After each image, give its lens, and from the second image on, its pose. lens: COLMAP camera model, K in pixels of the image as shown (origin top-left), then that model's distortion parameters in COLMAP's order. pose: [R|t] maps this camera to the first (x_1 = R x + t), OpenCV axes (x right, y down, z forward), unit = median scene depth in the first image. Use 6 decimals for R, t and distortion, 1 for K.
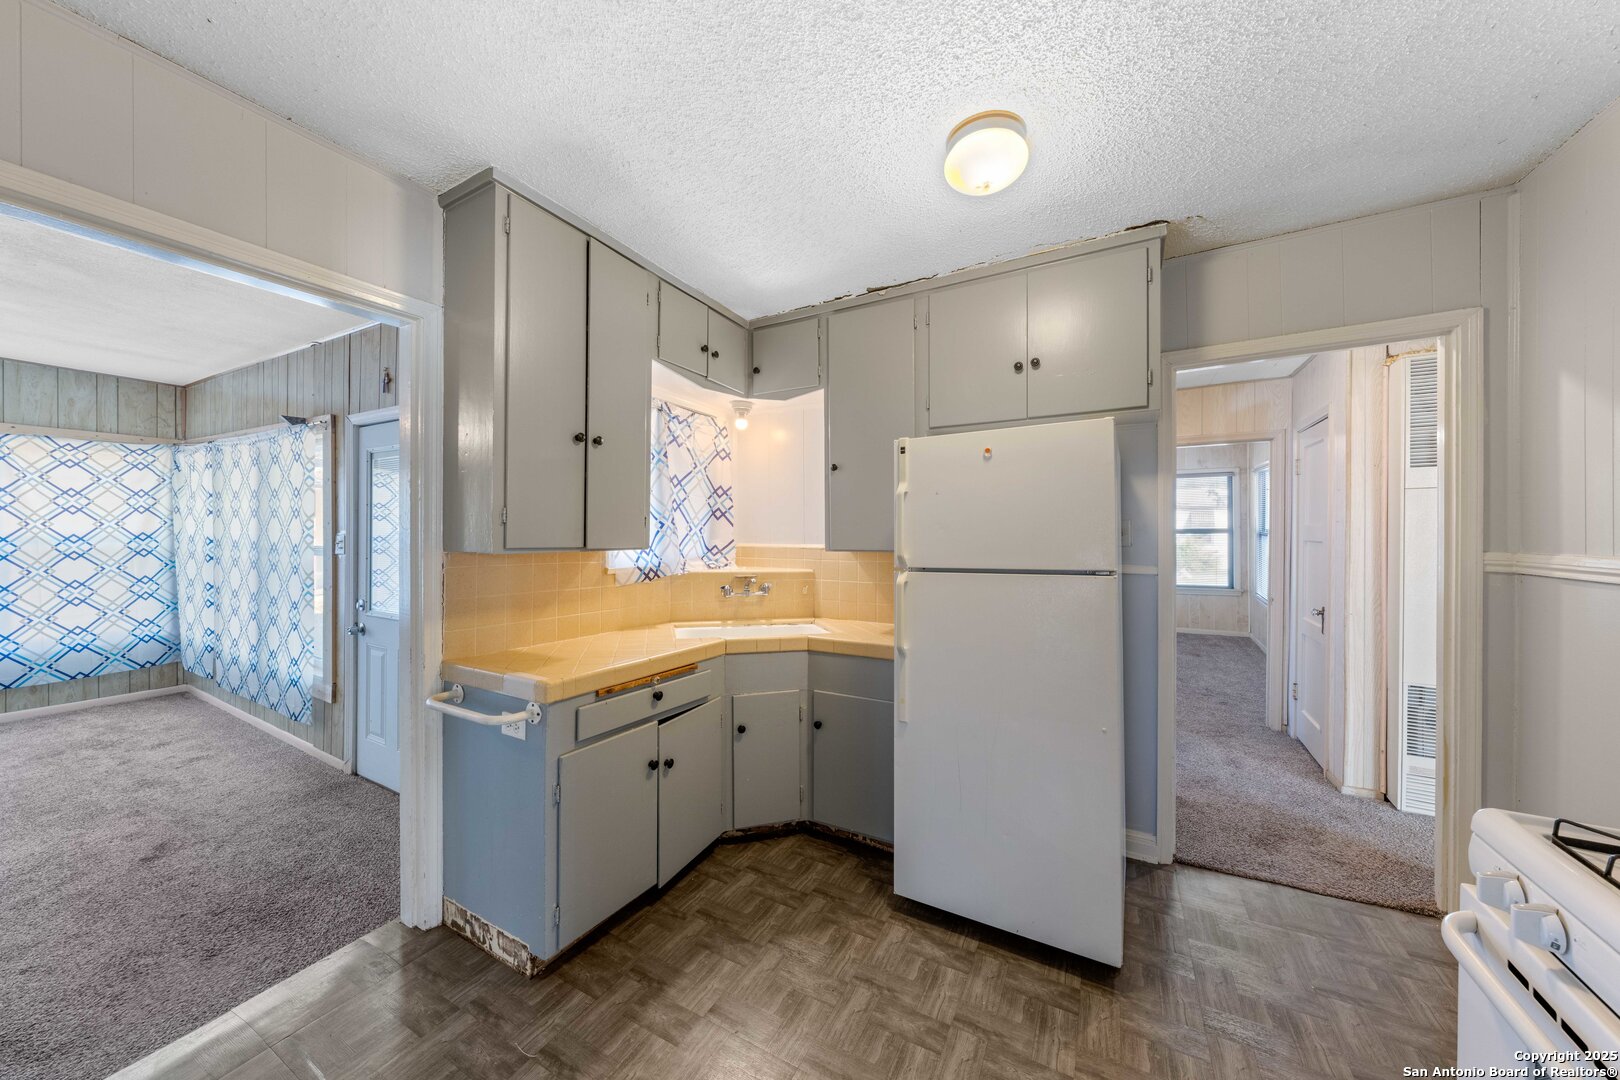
lens RADIAL K [[552.1, 0, 835.4], [0, 552.1, 541.6], [0, 0, 1]] dist [-0.000430, -0.000032]
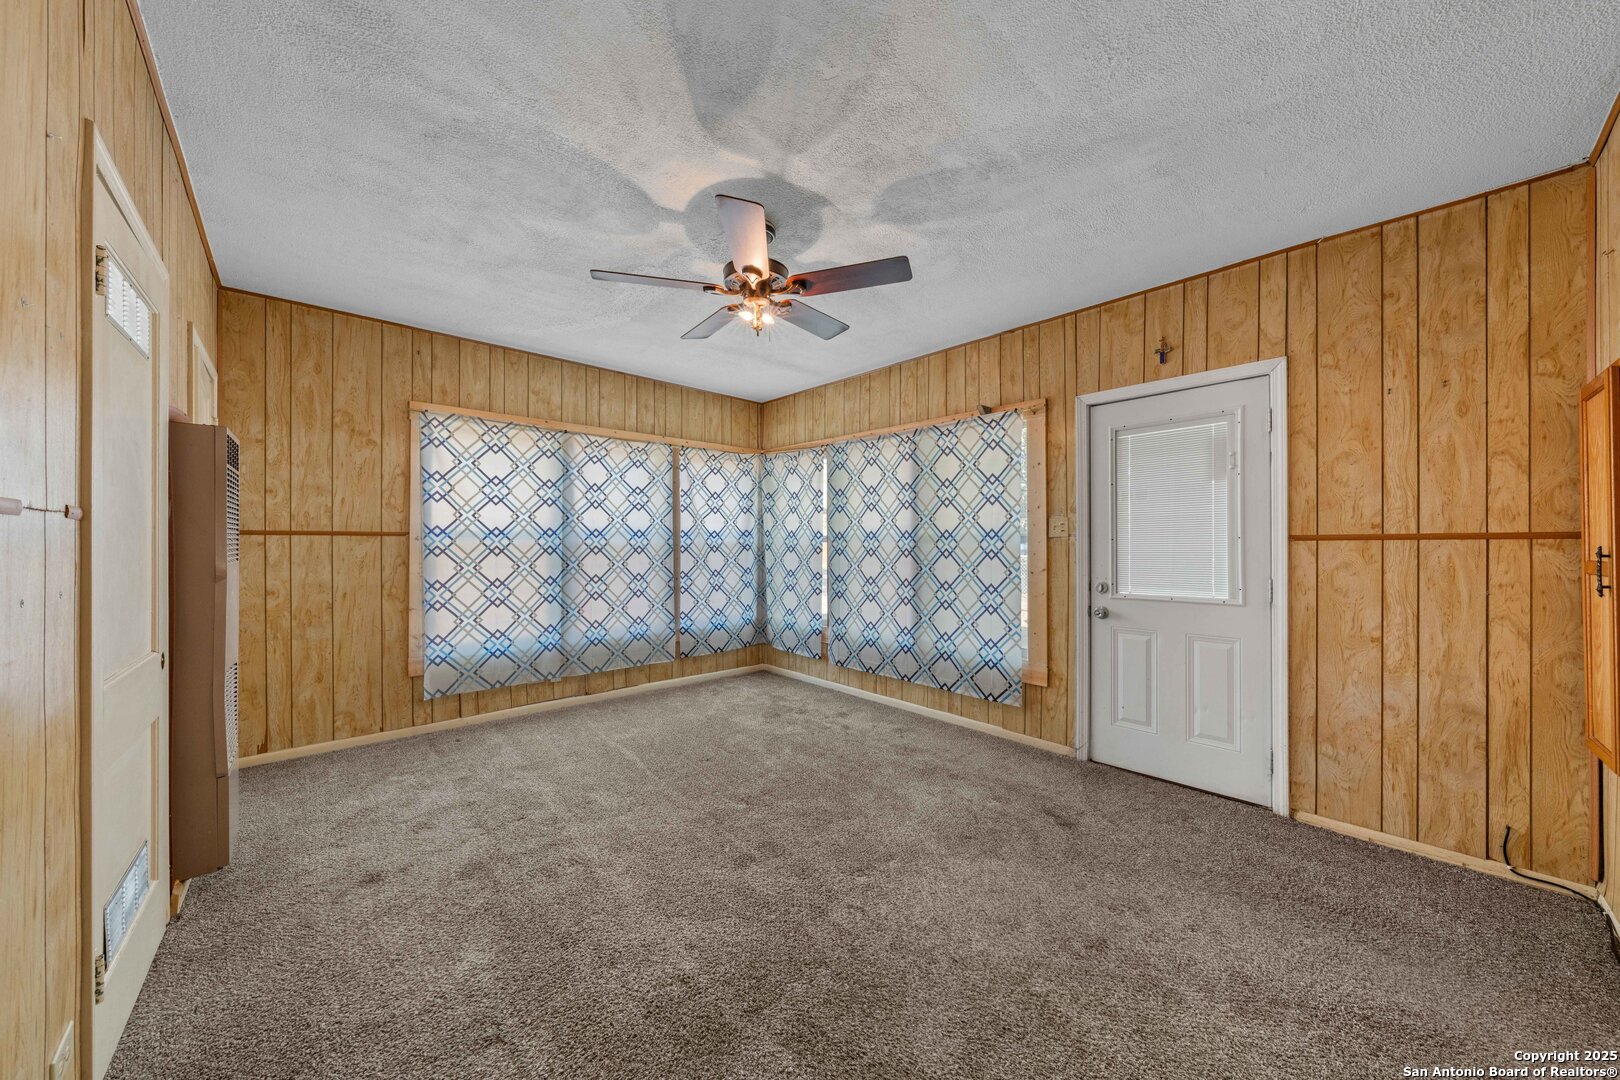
lens RADIAL K [[560.4, 0, 807.7], [0, 560.4, 557.7], [0, 0, 1]] dist [0.000059, 0.000002]
pose [[0.948343, -0.003899, -0.317224, -0.825512], [0.002835, 0.999989, -0.003814, 0.050871], [0.317235, 0.002718, 0.948343, -0.082340]]
